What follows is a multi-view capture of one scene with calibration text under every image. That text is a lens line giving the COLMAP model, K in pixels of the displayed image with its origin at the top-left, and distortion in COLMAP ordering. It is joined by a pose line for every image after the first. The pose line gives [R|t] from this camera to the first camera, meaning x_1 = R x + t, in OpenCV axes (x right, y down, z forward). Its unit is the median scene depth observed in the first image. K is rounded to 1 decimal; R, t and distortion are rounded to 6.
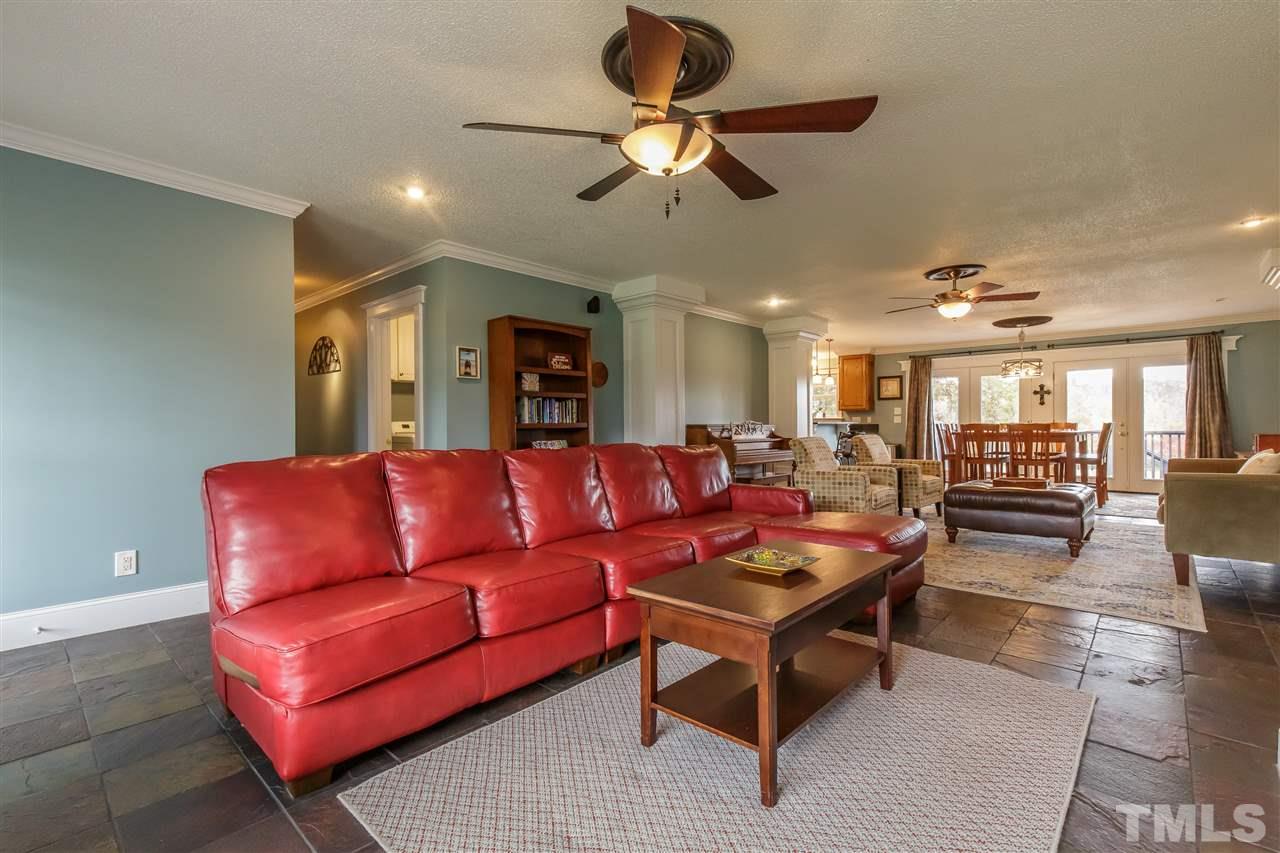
lens RADIAL K [[581.9, 0, 639.1], [0, 581.9, 422.1], [0, 0, 1]] dist [0.025170, -0.000379]
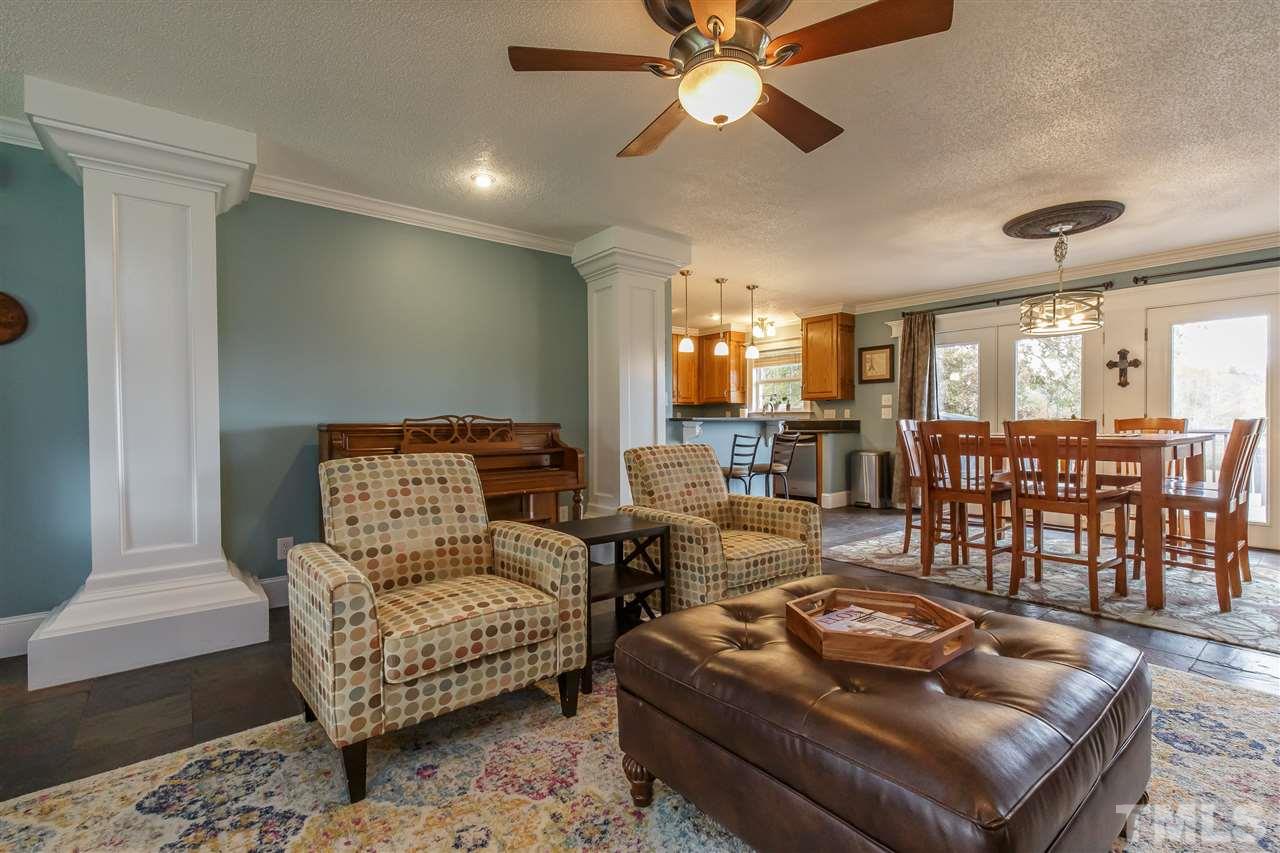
lens RADIAL K [[581.9, 0, 638.6], [0, 581.9, 449.6], [0, 0, 1]] dist [0.025170, -0.000379]
pose [[0.984572, 0.011190, -0.174624, 0.295413], [-0.000981, 0.998291, 0.058439, -0.002014], [0.174979, -0.057366, 0.982900, 0.324977]]
